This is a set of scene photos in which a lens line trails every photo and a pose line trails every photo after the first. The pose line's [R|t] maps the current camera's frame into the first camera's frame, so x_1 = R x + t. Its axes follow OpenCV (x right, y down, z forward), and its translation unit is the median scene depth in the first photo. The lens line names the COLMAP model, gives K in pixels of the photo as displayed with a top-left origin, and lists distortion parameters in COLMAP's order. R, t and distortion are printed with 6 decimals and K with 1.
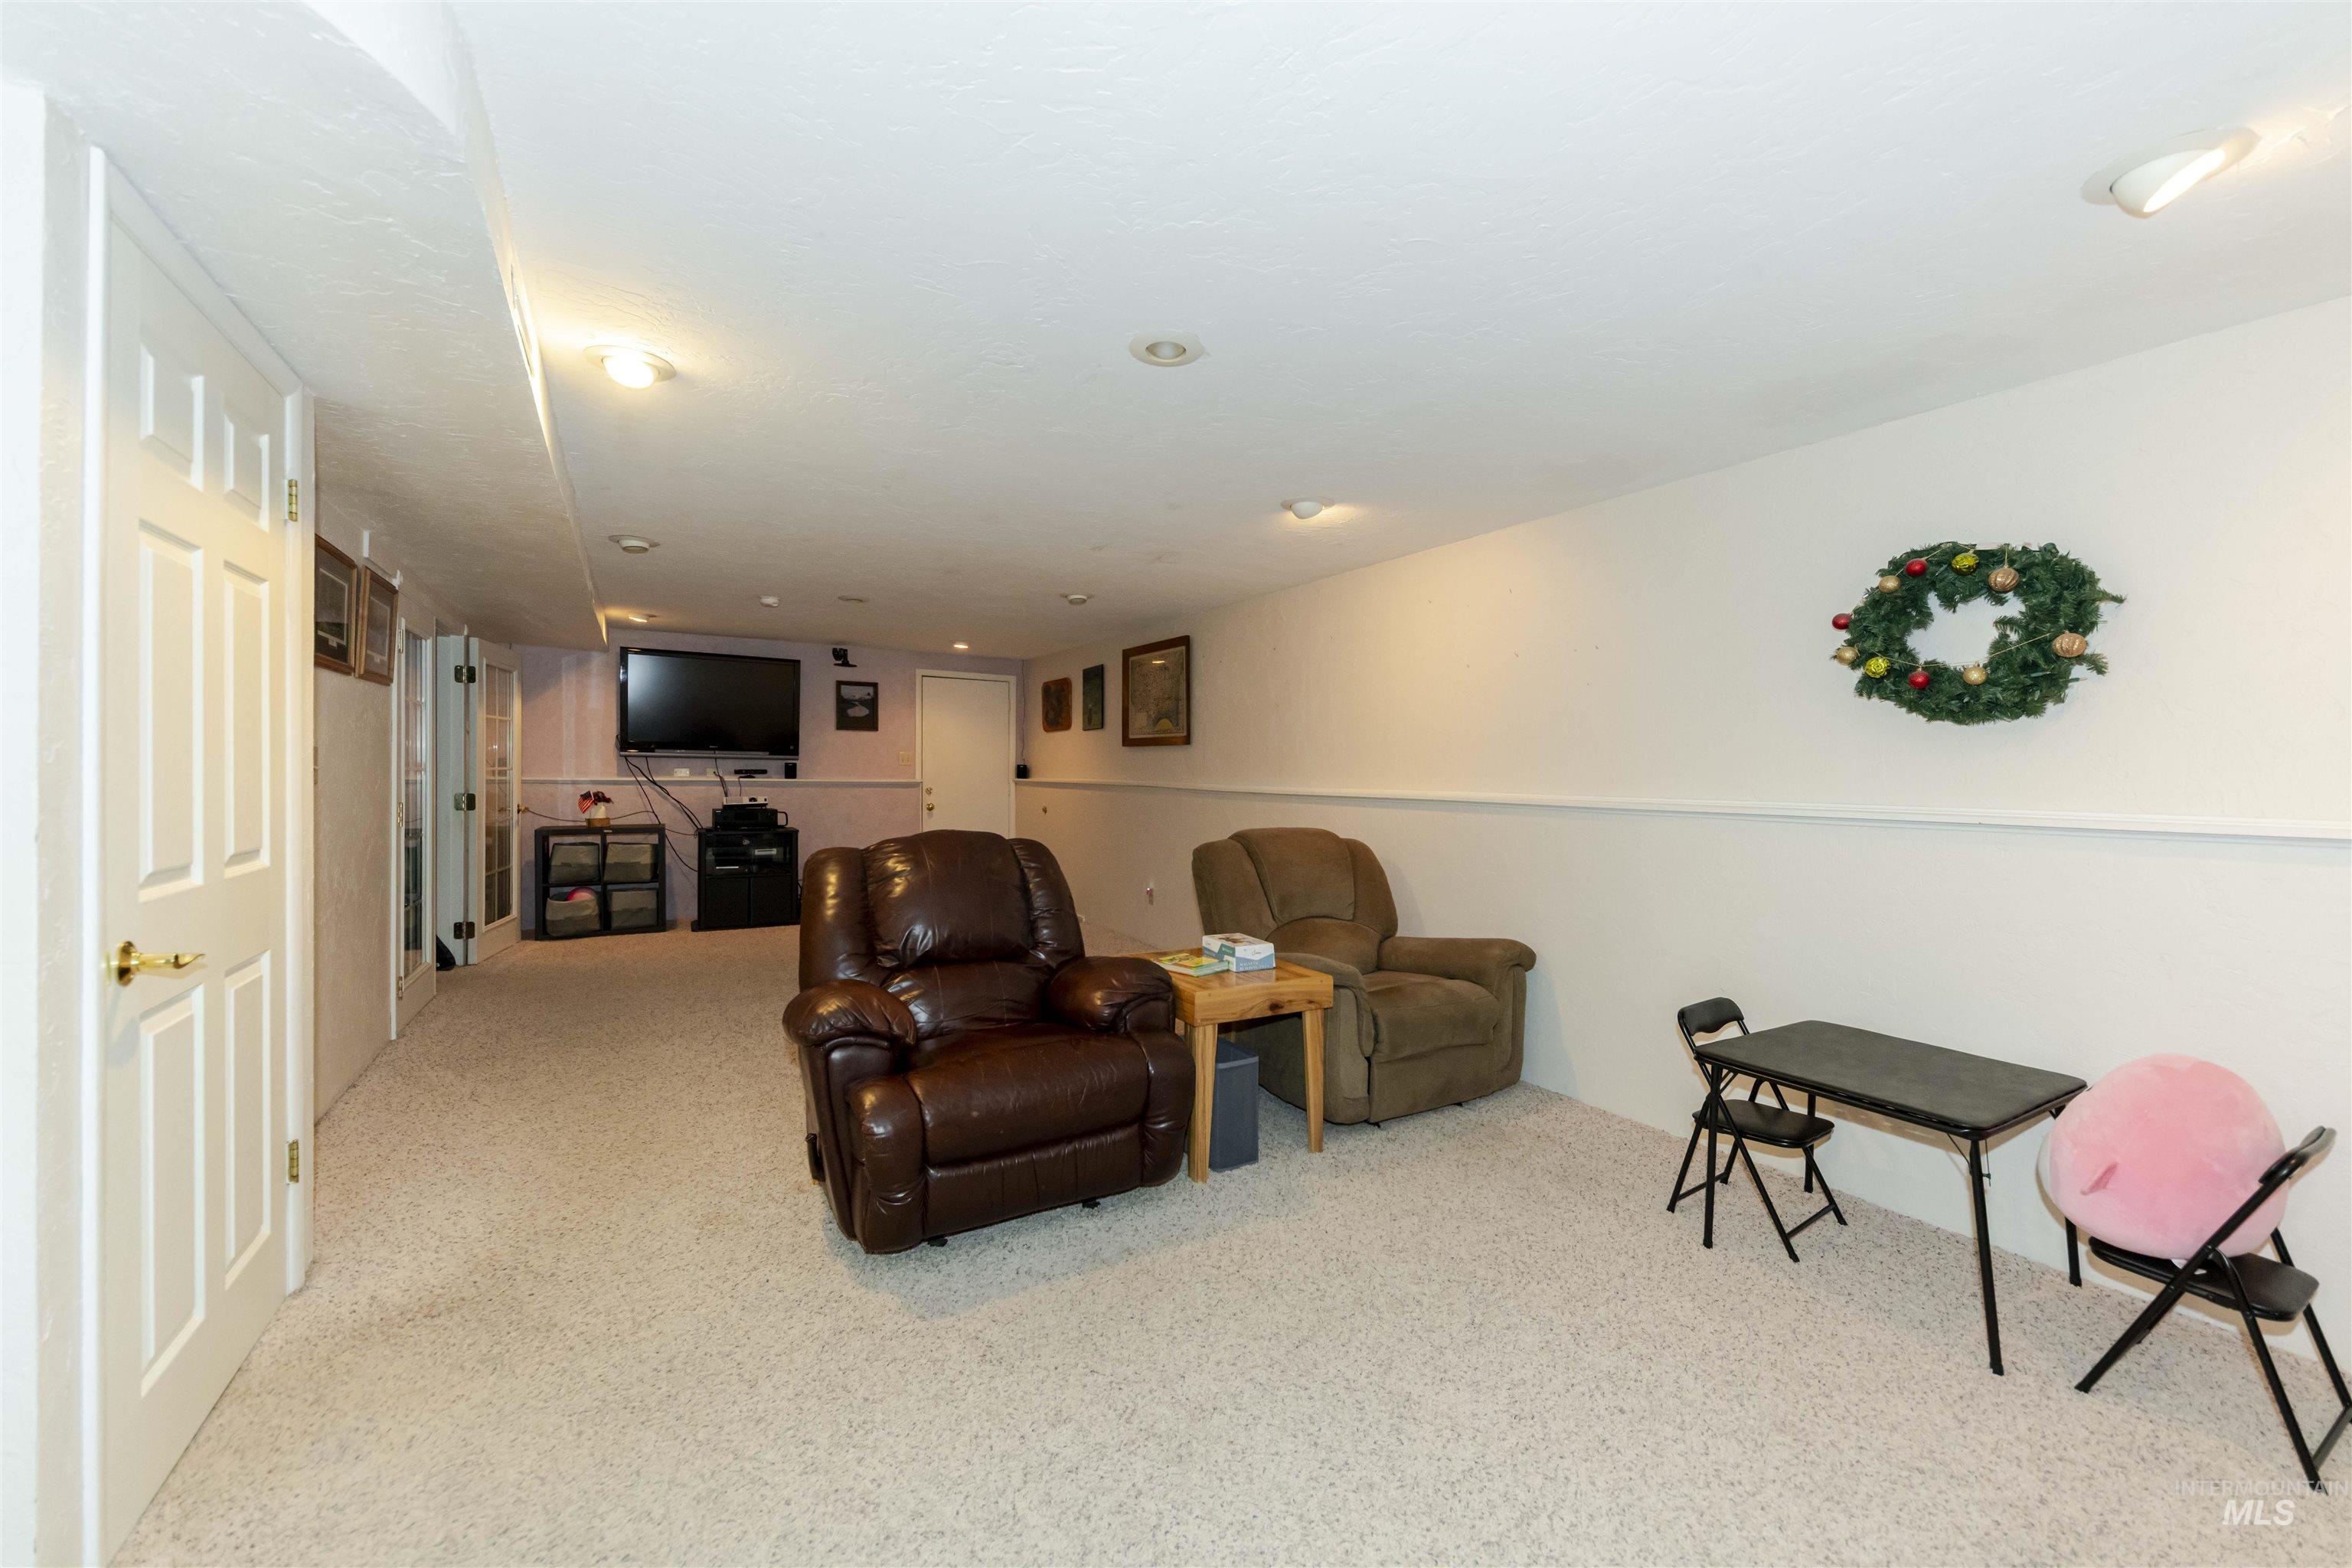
lens RADIAL K [[901.0, 0, 1176.0], [0, 901.0, 784.0], [0, 0, 1]] dist [0.000423, -0.000208]
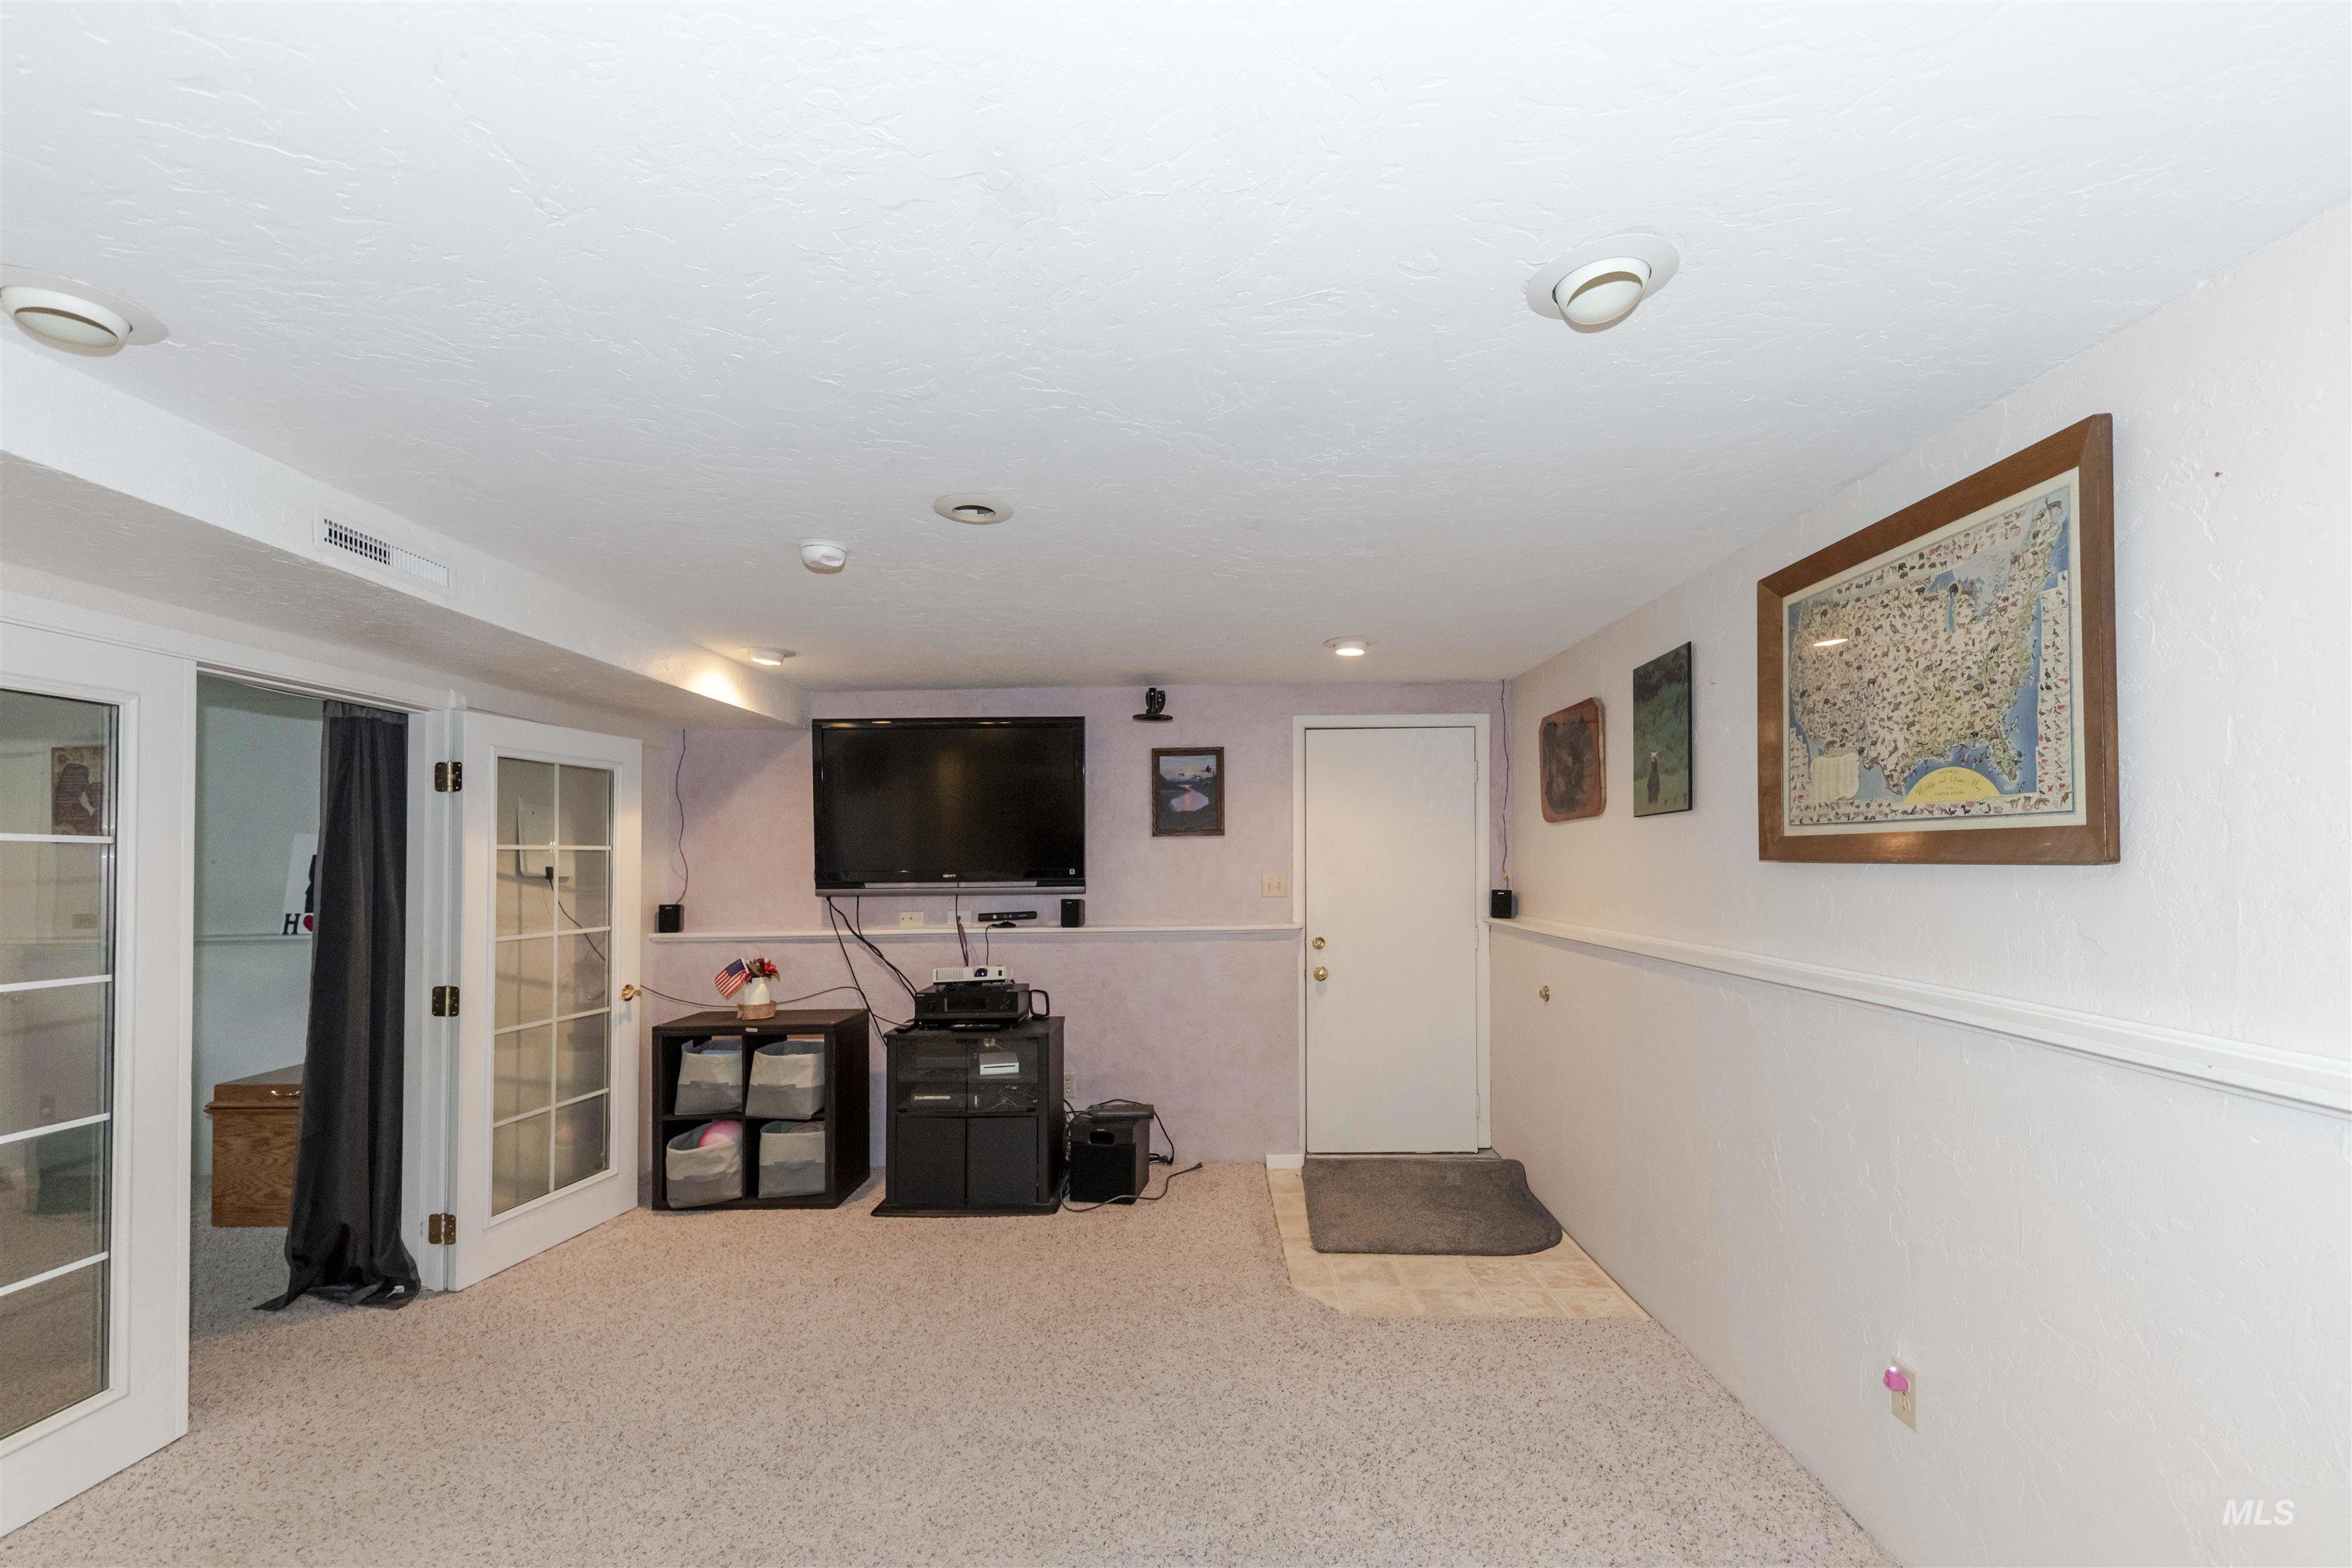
lens RADIAL K [[950.2, 0, 1183.2], [0, 950.2, 854.7], [0, 0, 1]] dist [-0.000491, -0.000024]
pose [[0.852589, -0.028838, -0.521786, -0.085763], [0.018782, 0.999522, -0.024552, -0.055916], [0.522245, 0.011133, 0.852723, 0.830510]]
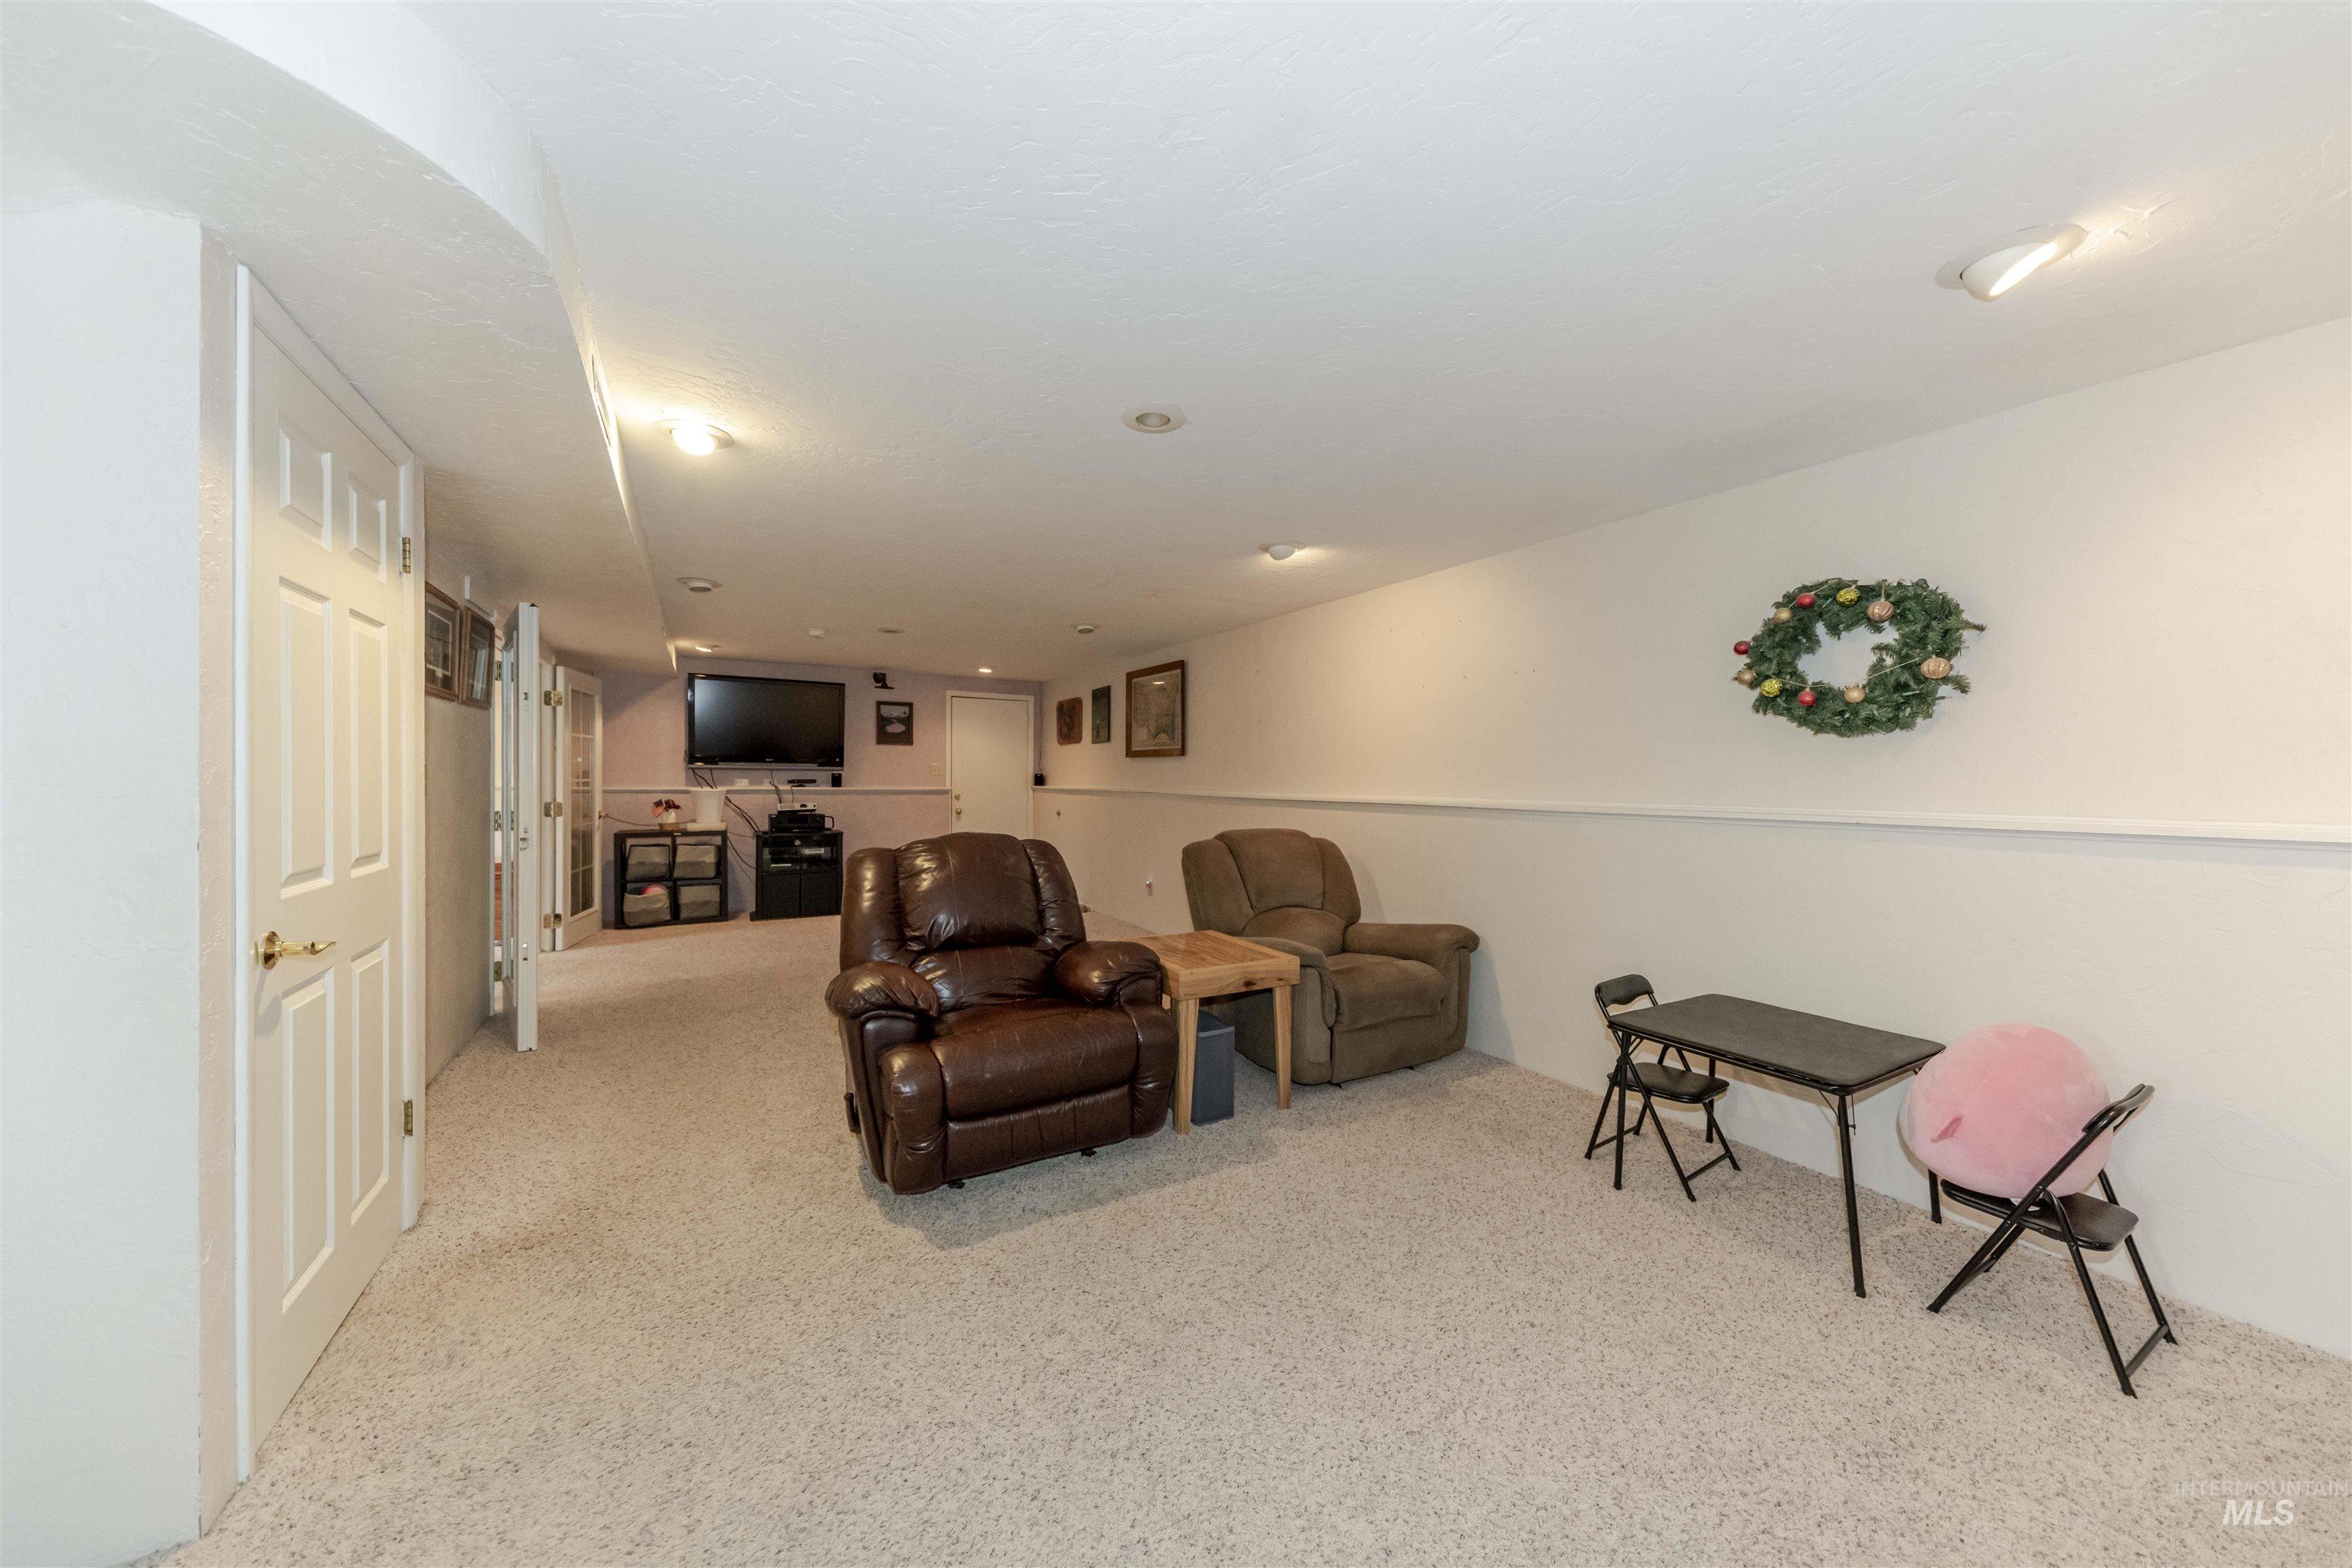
lens RADIAL K [[795.2, 0, 1173.2], [0, 795.2, 784.7], [0, 0, 1]] dist [0.006120, 0.000033]
pose [[0.999965, -0.005144, -0.006624, 0.010600], [0.005108, 0.999973, -0.005339, -0.002167], [0.006651, 0.005305, 0.999964, -0.014869]]
